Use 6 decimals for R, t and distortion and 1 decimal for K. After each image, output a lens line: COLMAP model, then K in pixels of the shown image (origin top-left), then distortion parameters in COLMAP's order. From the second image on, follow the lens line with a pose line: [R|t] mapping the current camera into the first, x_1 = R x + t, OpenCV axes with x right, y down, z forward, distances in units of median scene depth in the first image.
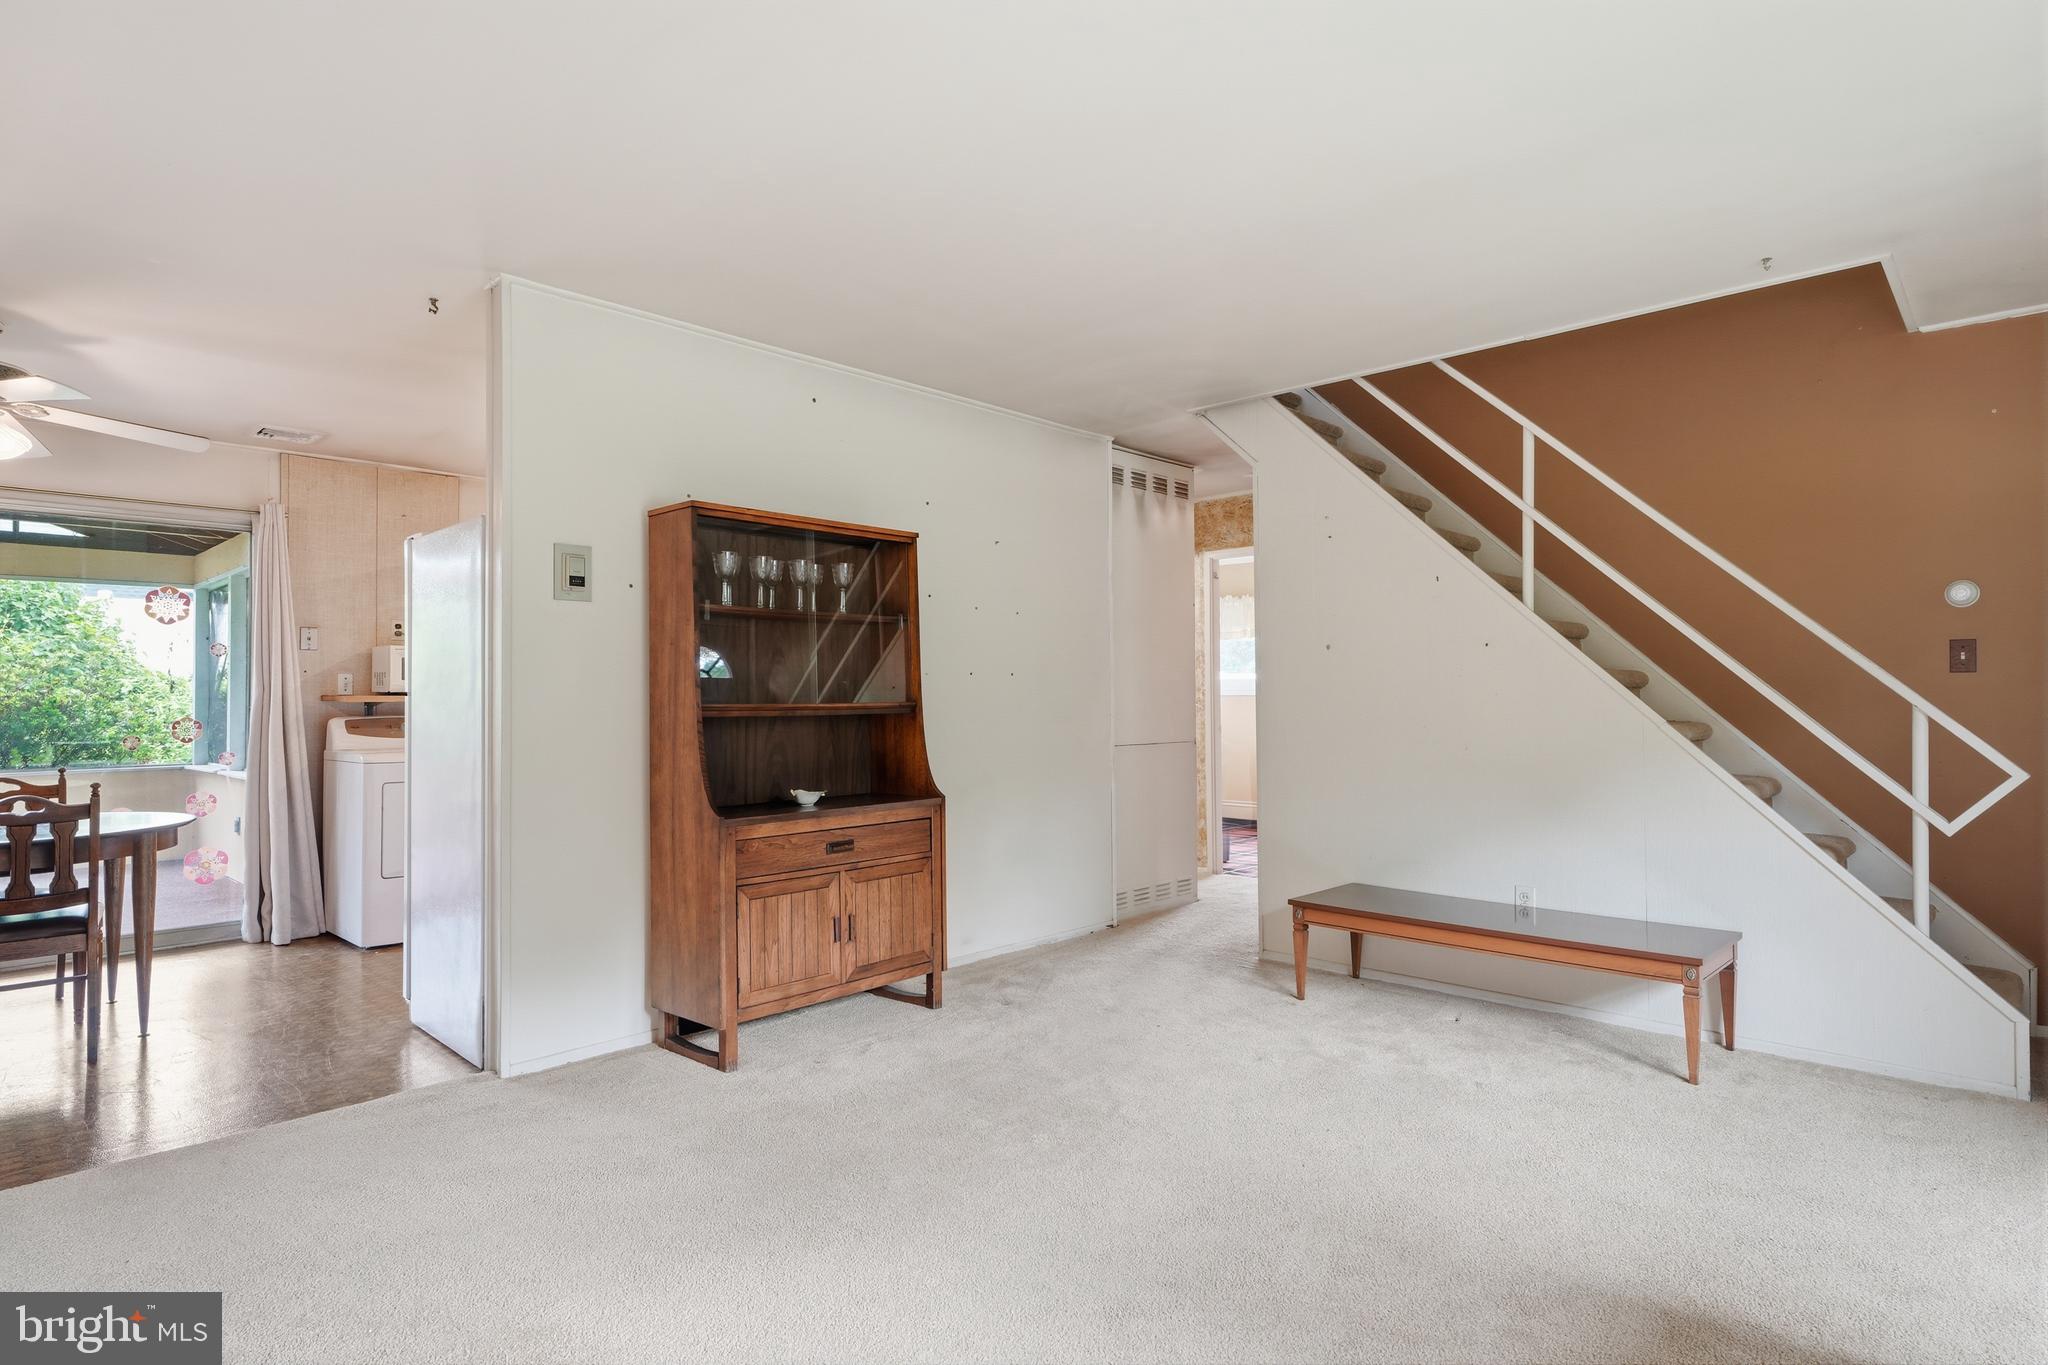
lens RADIAL K [[1088.3, 0, 1019.5], [0, 1088.3, 680.7], [0, 0, 1]] dist [0.002277, -0.000091]
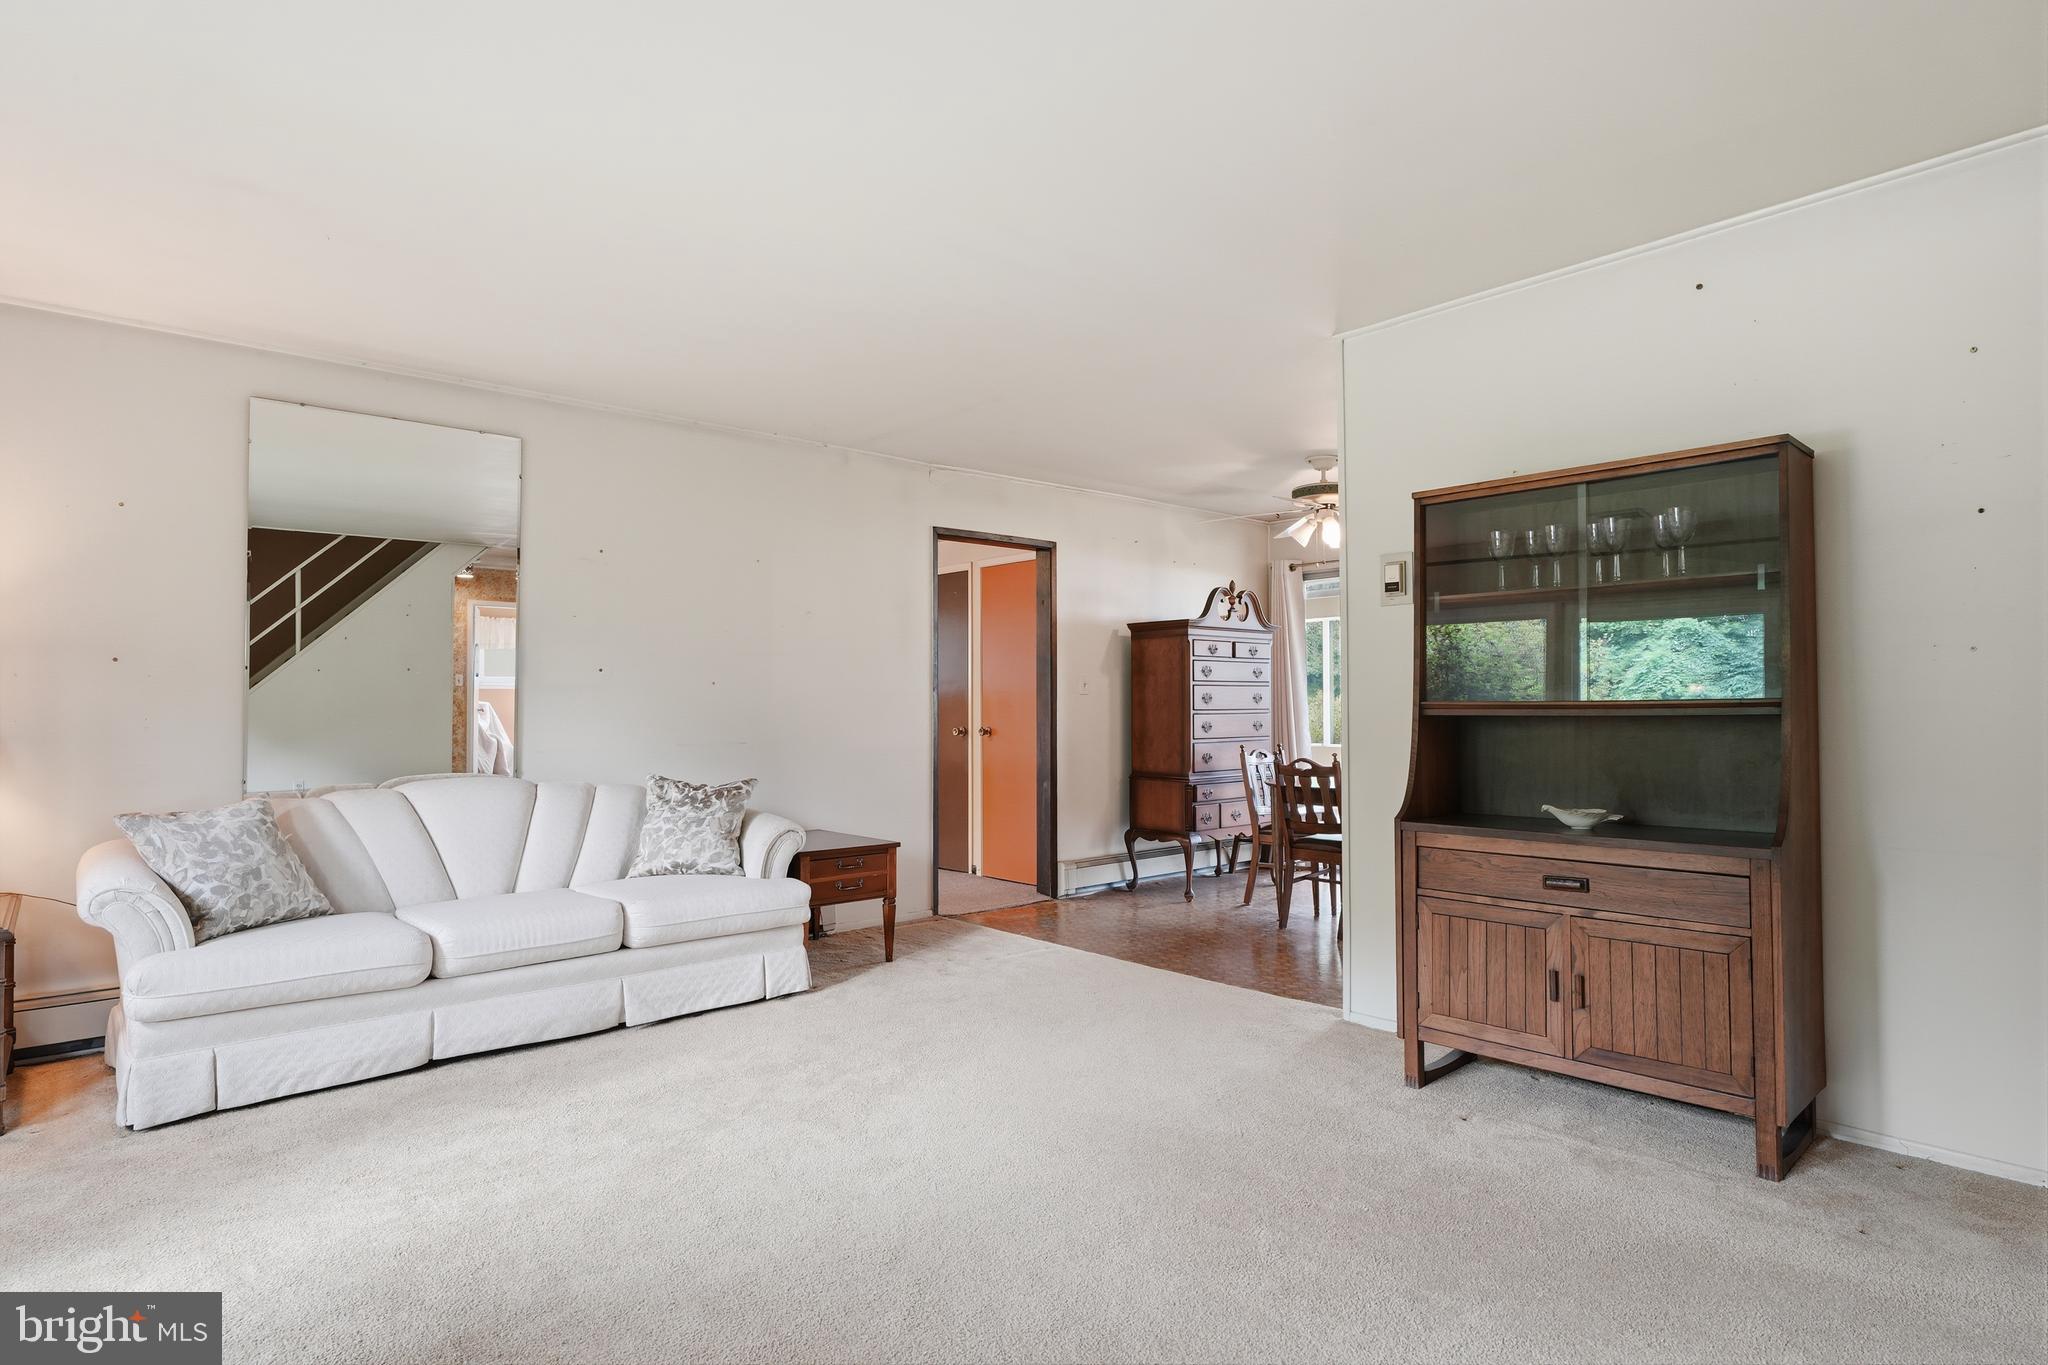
lens RADIAL K [[1088.3, 0, 1025.9], [0, 1088.3, 687.4], [0, 0, 1]] dist [0.002277, -0.000091]
pose [[-0.083876, -0.009395, -0.996432, 0.480350], [0.026168, 0.999590, -0.011628, 0.007527], [0.996133, -0.027050, -0.083596, 0.502366]]
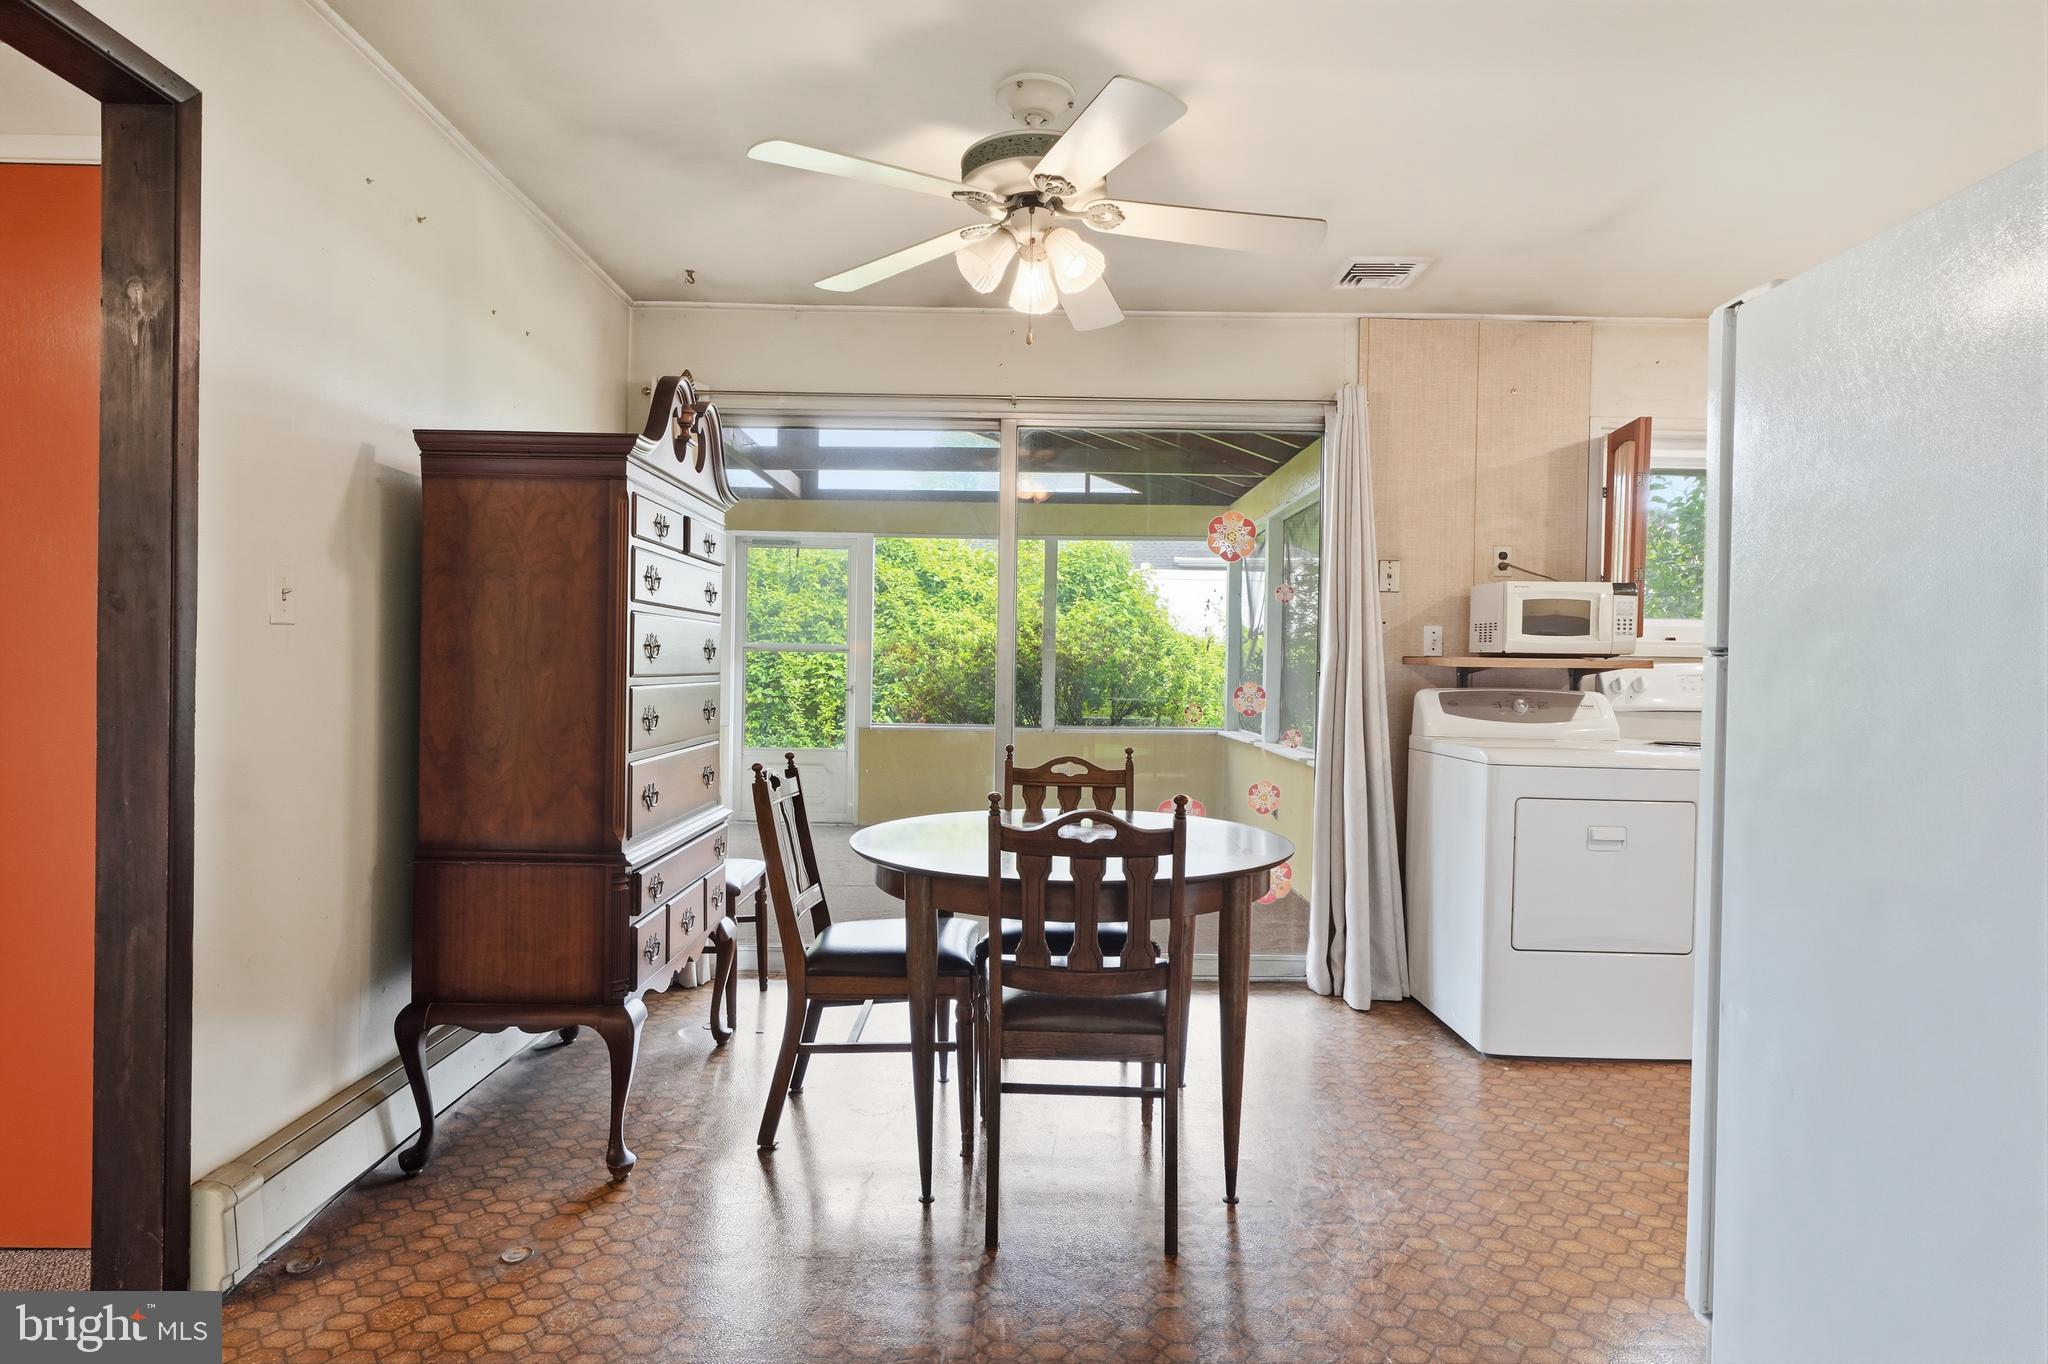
lens RADIAL K [[1088.3, 0, 1010.2], [0, 1088.3, 681.7], [0, 0, 1]] dist [0.002277, -0.000091]
pose [[0.686145, 0.028964, -0.726888, -0.343957], [-0.006737, 0.999417, 0.033463, 0.009304], [0.727434, -0.018063, 0.685940, 0.375675]]
